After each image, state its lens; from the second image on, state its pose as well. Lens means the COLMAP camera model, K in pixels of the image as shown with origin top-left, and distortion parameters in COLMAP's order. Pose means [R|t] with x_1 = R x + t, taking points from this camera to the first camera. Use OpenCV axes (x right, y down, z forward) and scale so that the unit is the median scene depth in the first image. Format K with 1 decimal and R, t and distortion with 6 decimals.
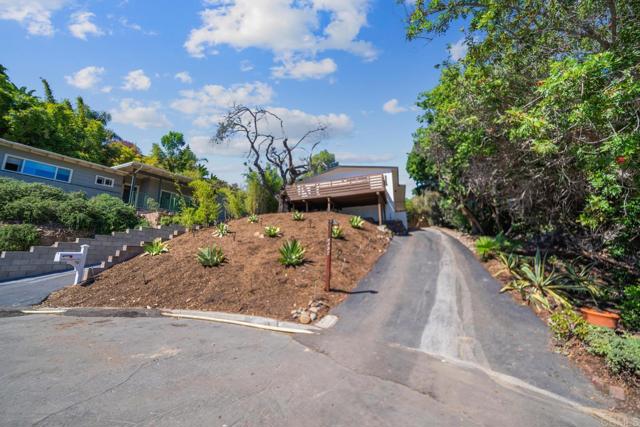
lens RADIAL K [[218.4, 0, 320.0], [0, 218.4, 213.5], [0, 0, 1]] dist [-0.000580, -0.000063]
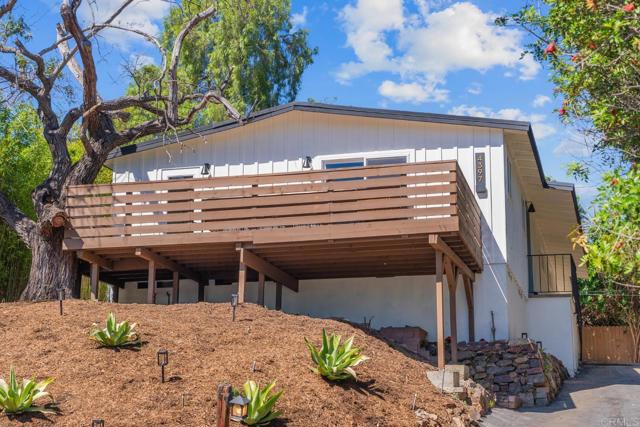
lens RADIAL K [[1151.2, 0, 320.0], [0, 1151.2, 213.5], [0, 0, 1]] dist [0.168744, -0.101378]
pose [[0.995353, 0.036083, 0.089275, 0.008944], [-0.033820, 0.999070, -0.026739, -0.072861], [-0.090157, 0.023596, 0.995648, -0.294404]]
